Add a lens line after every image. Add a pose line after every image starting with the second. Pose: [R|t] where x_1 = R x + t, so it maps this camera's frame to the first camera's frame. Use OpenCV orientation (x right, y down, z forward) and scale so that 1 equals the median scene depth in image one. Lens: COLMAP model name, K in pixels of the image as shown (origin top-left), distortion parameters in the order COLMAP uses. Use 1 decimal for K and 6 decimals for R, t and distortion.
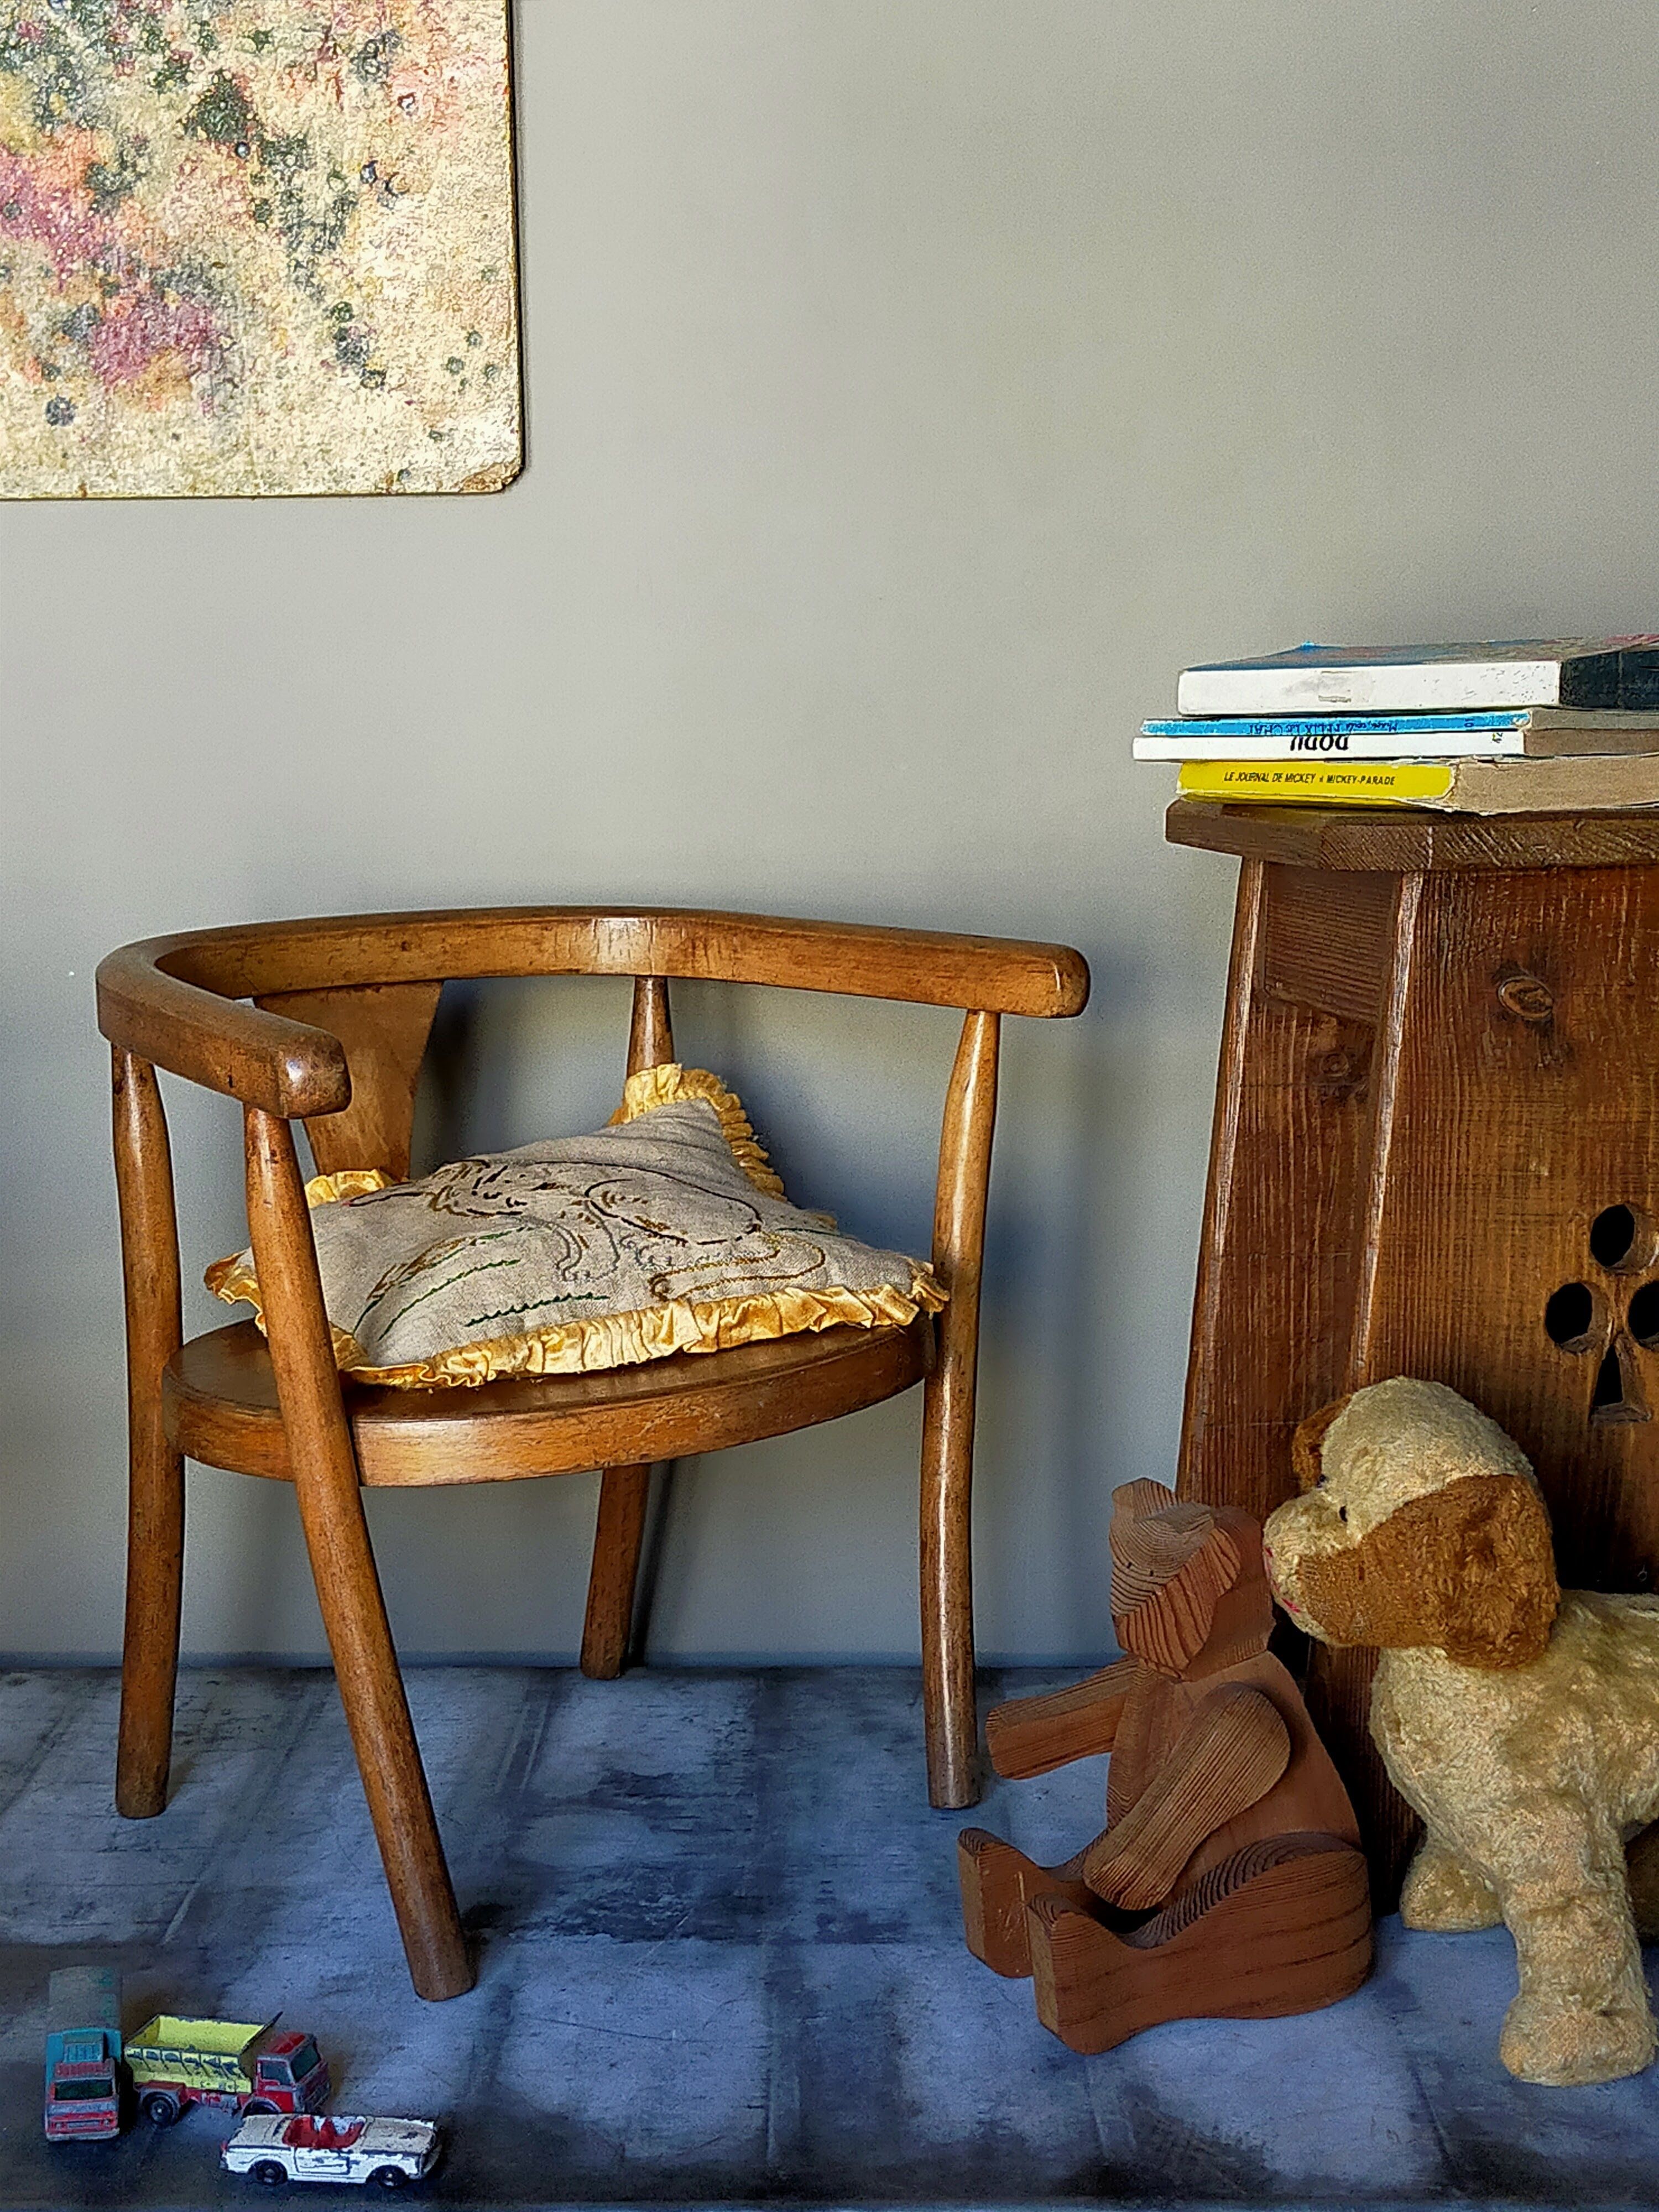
lens RADIAL K [[3259.3, 0, 836.0], [0, 3259.3, 1132.2], [0, 0, 1]] dist [0.119414, -0.187533]
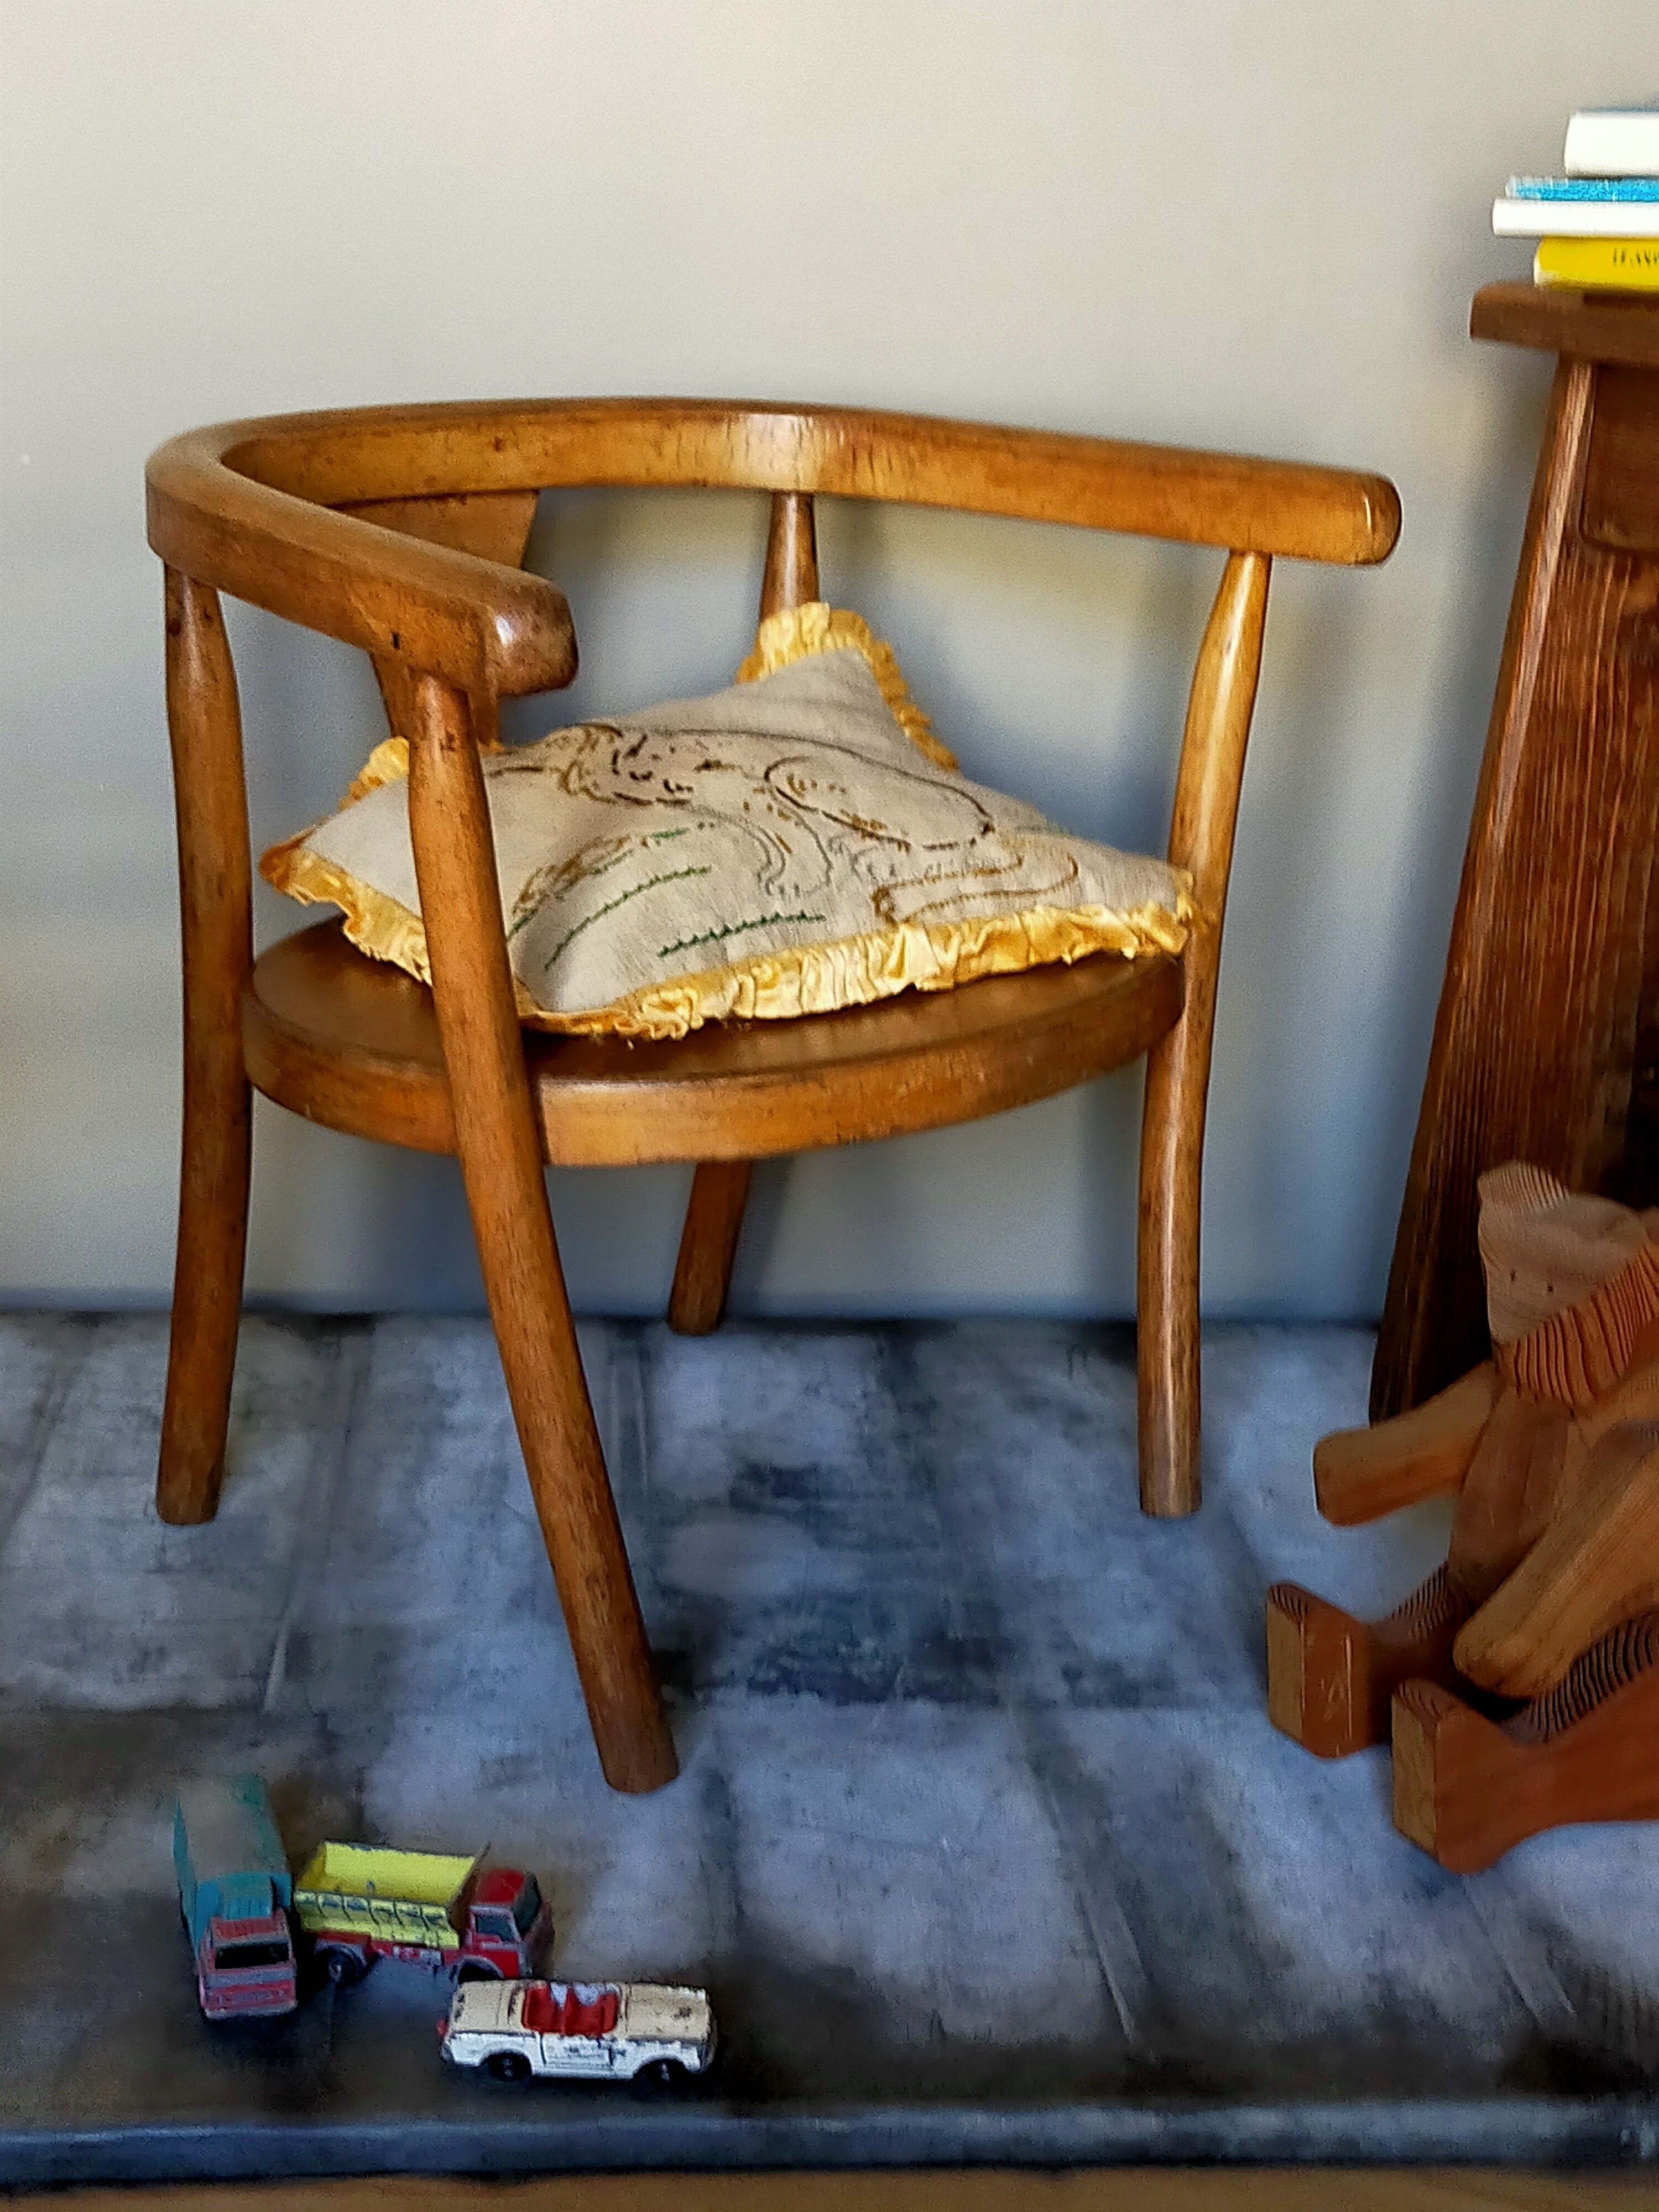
lens RADIAL K [[3281.6, 0, 829.4], [0, 3281.6, 1107.2], [0, 0, 1]] dist [0.098847, -0.087432]
pose [[0.996078, 0.010288, 0.087879, -0.139767], [-0.023420, 0.988448, 0.149743, -0.023403], [-0.085323, -0.151214, 0.984812, 0.214326]]
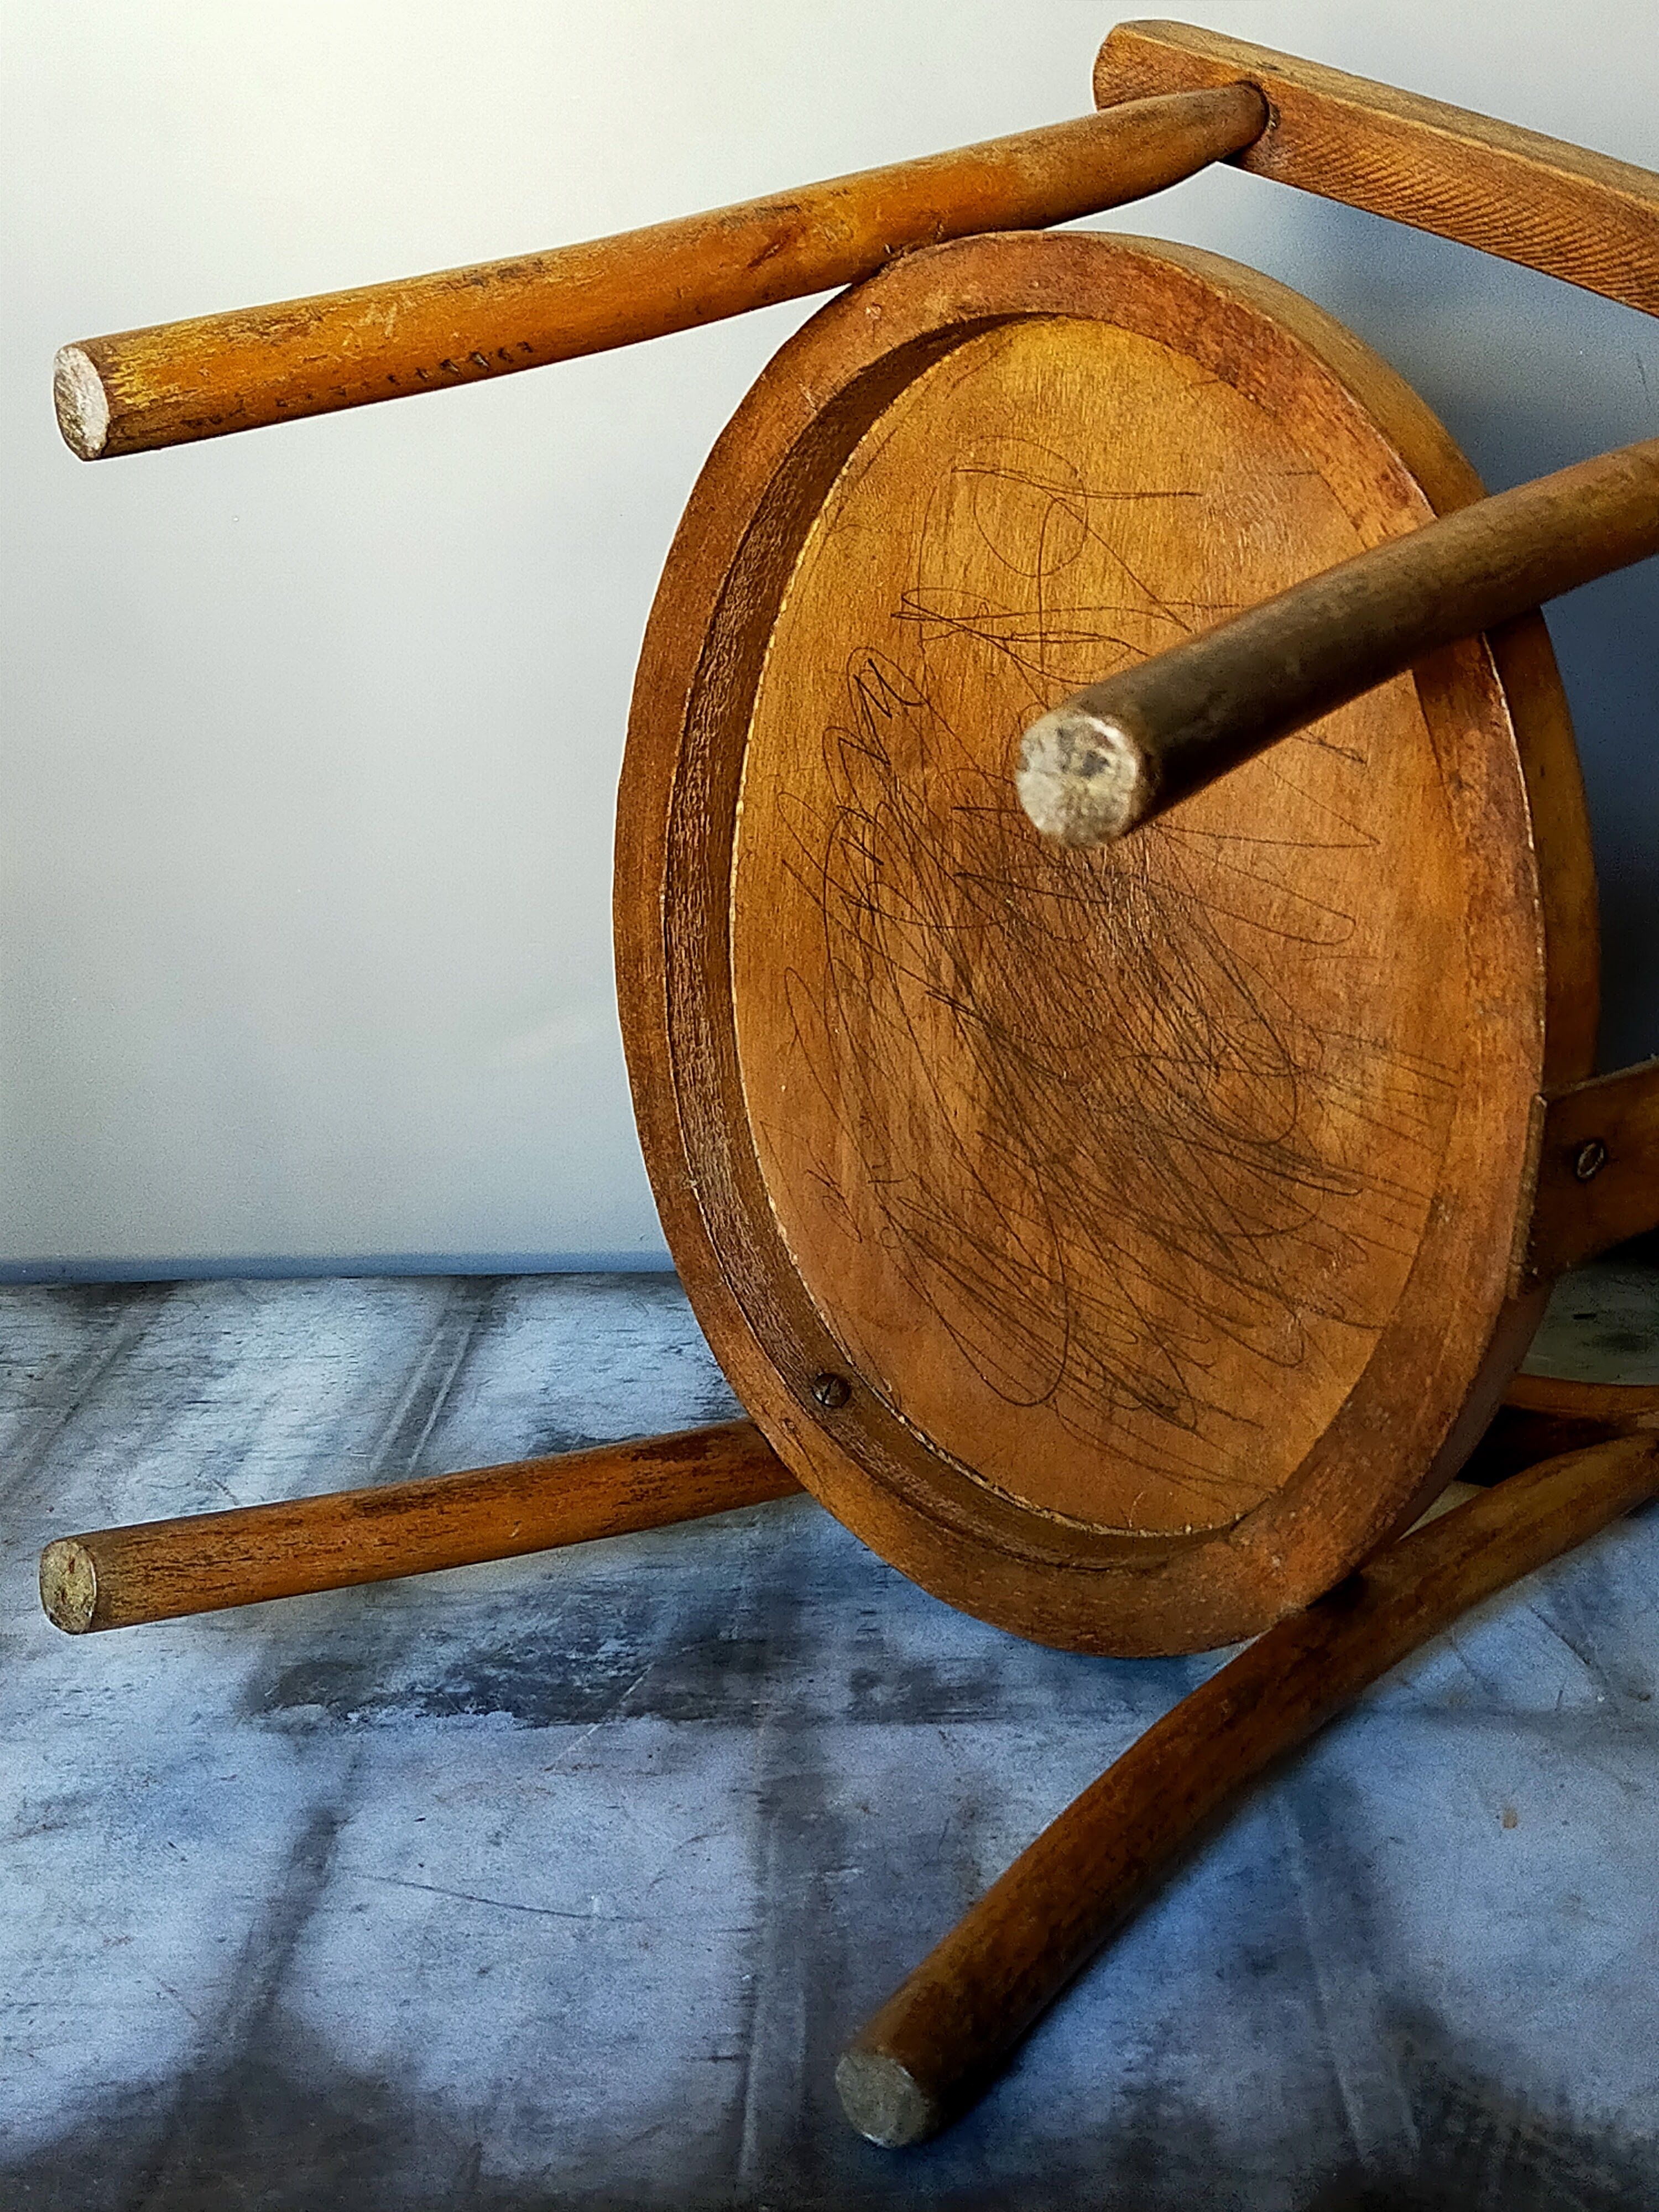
lens RADIAL K [[3283.1, 0, 851.7], [0, 3283.1, 1123.8], [0, 0, 1]] dist [0.118375, -0.230278]
pose [[0.999262, -0.022281, -0.031275, 0.015972], [0.026005, 0.991916, 0.124205, 0.060963], [0.028255, -0.124927, 0.991764, 0.406662]]
